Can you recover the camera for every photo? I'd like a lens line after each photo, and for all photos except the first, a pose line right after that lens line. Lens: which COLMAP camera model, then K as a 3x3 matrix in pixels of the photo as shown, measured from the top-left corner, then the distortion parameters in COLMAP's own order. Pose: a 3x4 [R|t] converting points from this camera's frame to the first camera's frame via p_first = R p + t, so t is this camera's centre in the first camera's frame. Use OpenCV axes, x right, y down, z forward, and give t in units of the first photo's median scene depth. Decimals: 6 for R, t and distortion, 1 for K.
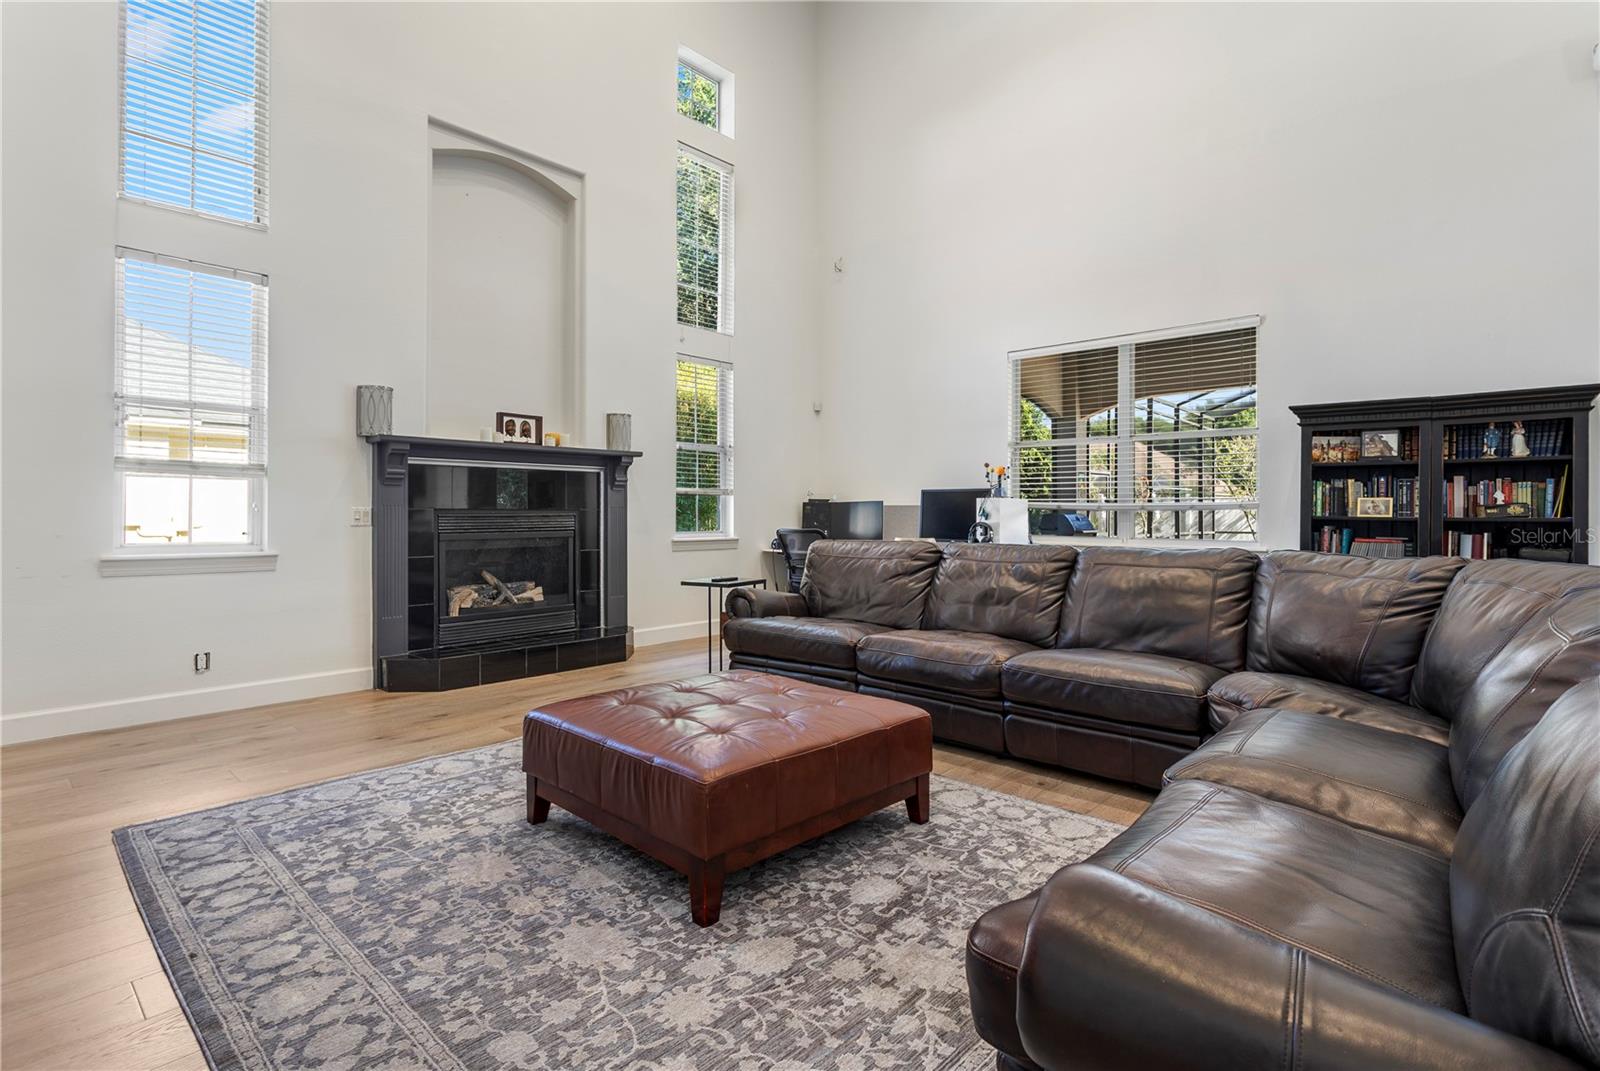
lens RADIAL K [[771.8, 0, 807.3], [0, 771.8, 500.2], [0, 0, 1]] dist [-0.003750, 0.003504]
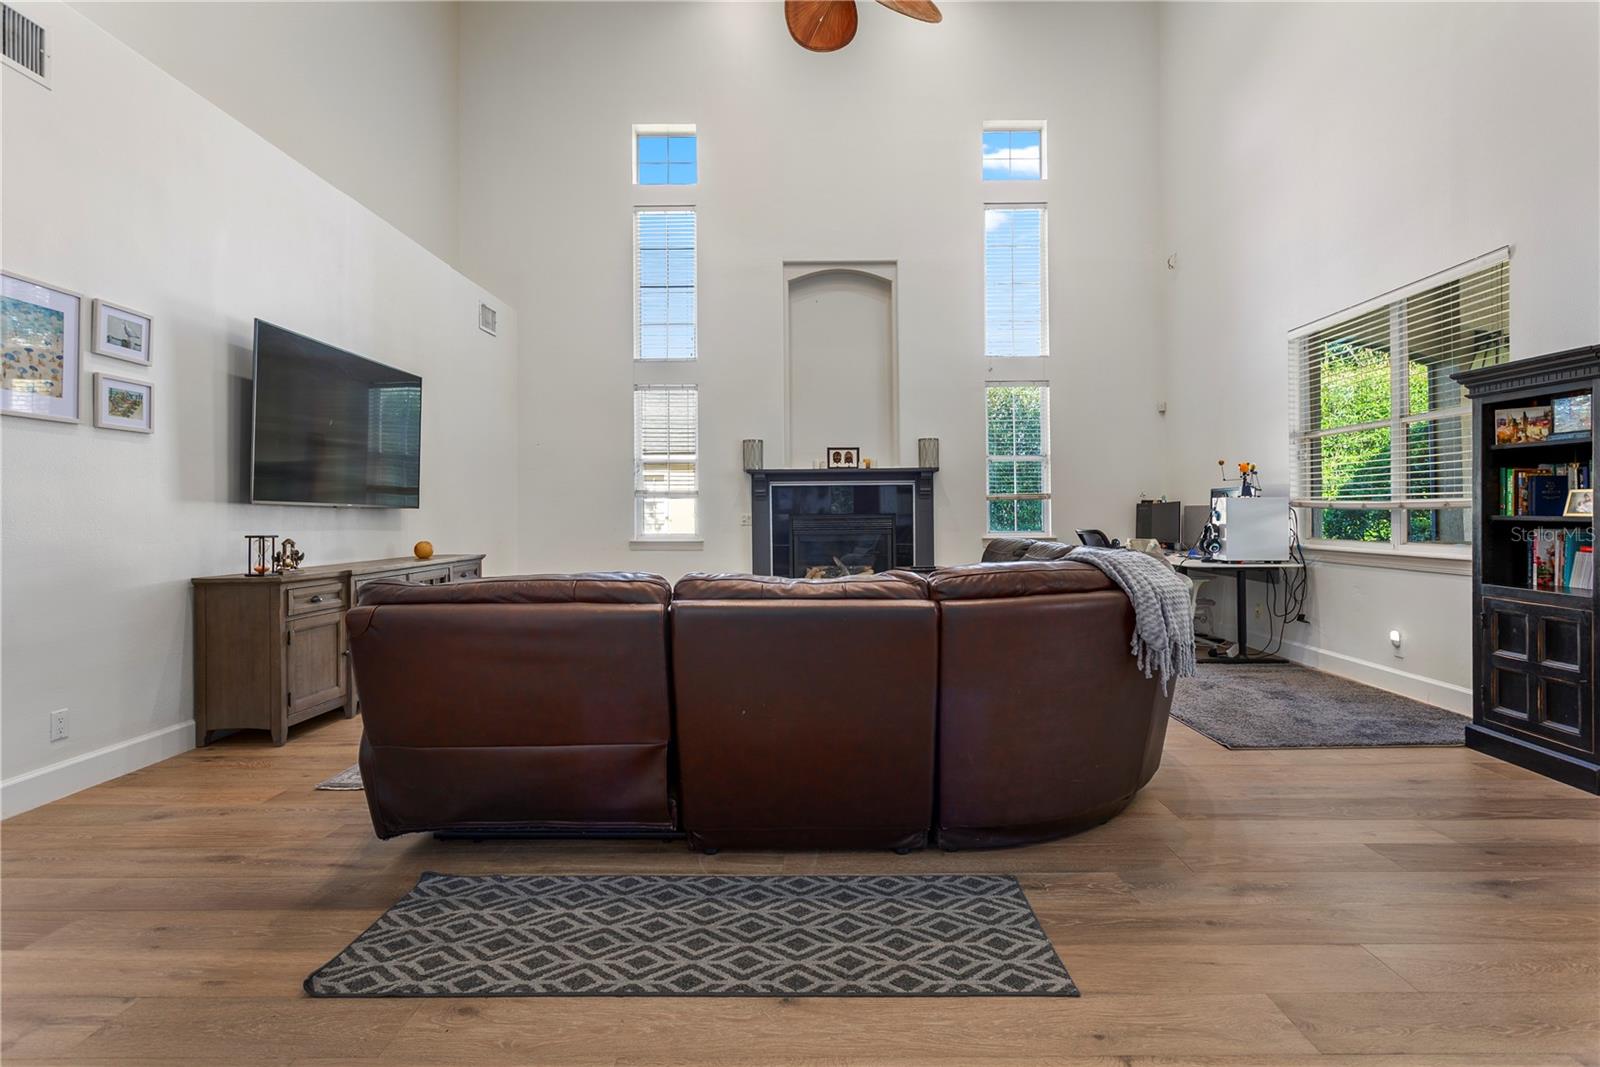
lens RADIAL K [[771.8, 0, 805.2], [0, 771.8, 517.3], [0, 0, 1]] dist [-0.003750, 0.003504]
pose [[0.661956, -0.003897, -0.749533, 1.173156], [0.018153, 0.999777, 0.010834, 0.002590], [0.749323, -0.020778, 0.661879, -0.012698]]
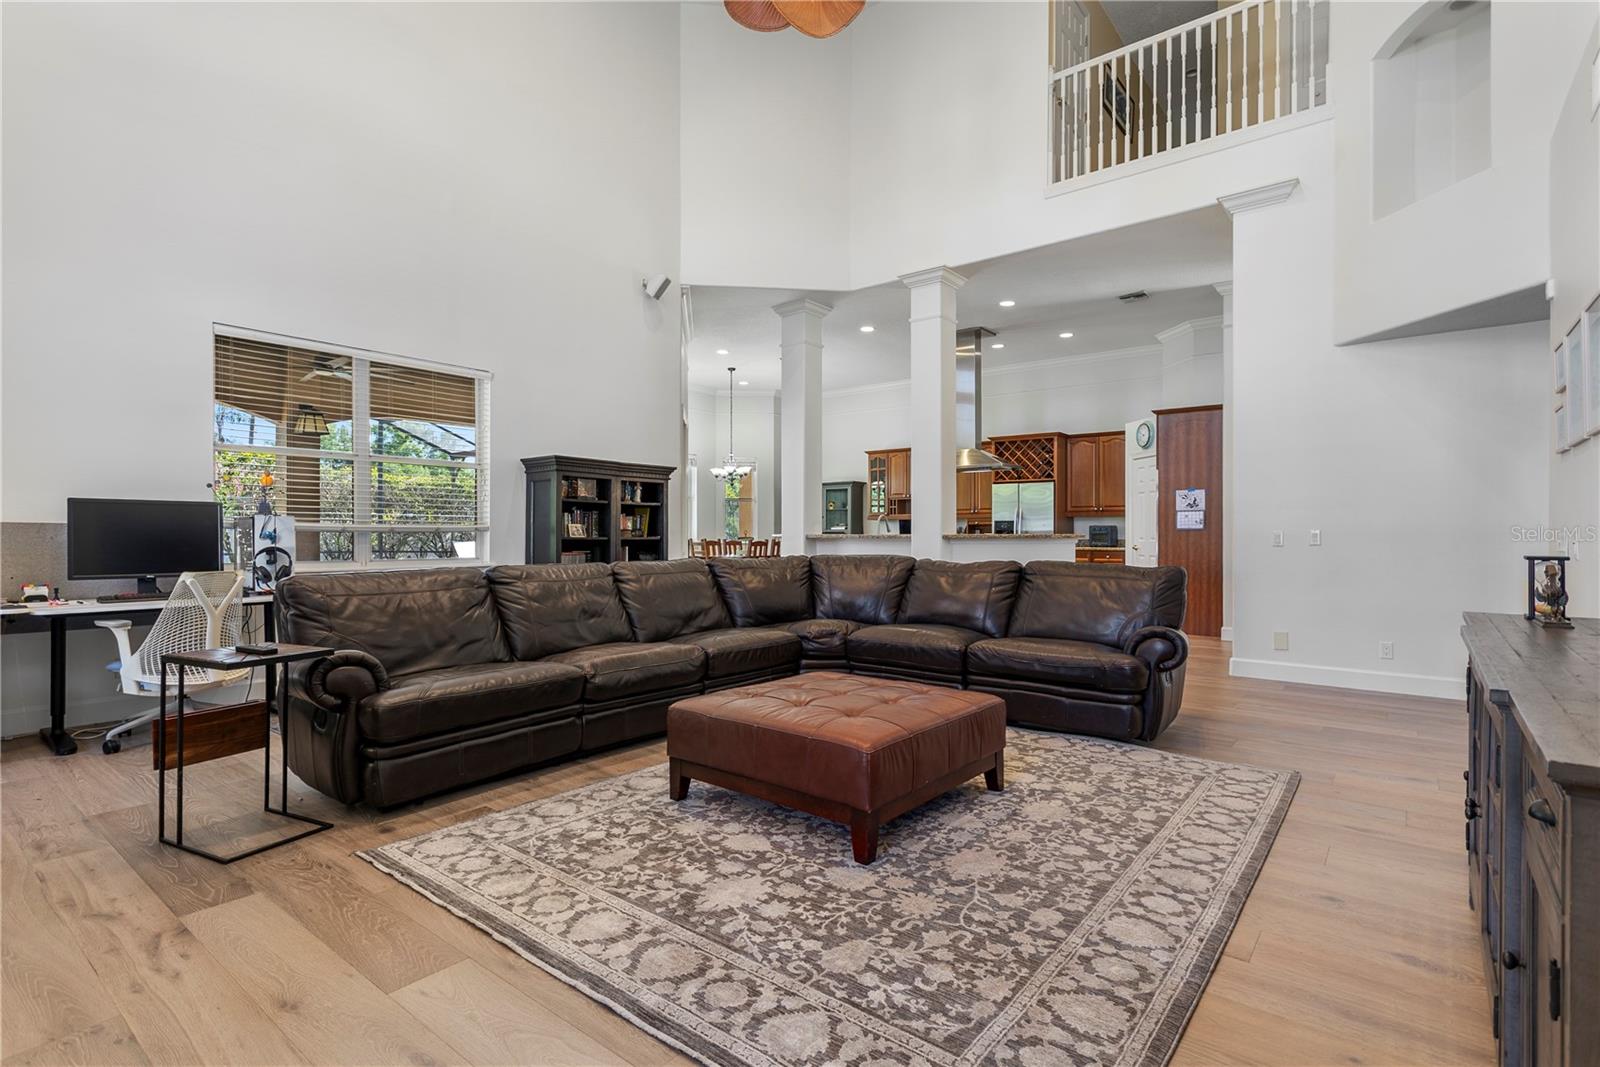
lens RADIAL K [[771.8, 0, 797.6], [0, 771.8, 542.5], [0, 0, 1]] dist [-0.003750, 0.003504]
pose [[-0.059231, -0.011259, 0.998181, -1.099349], [-0.016135, 0.999817, 0.010320, 0.013766], [-0.998114, -0.015495, -0.059402, 0.977305]]
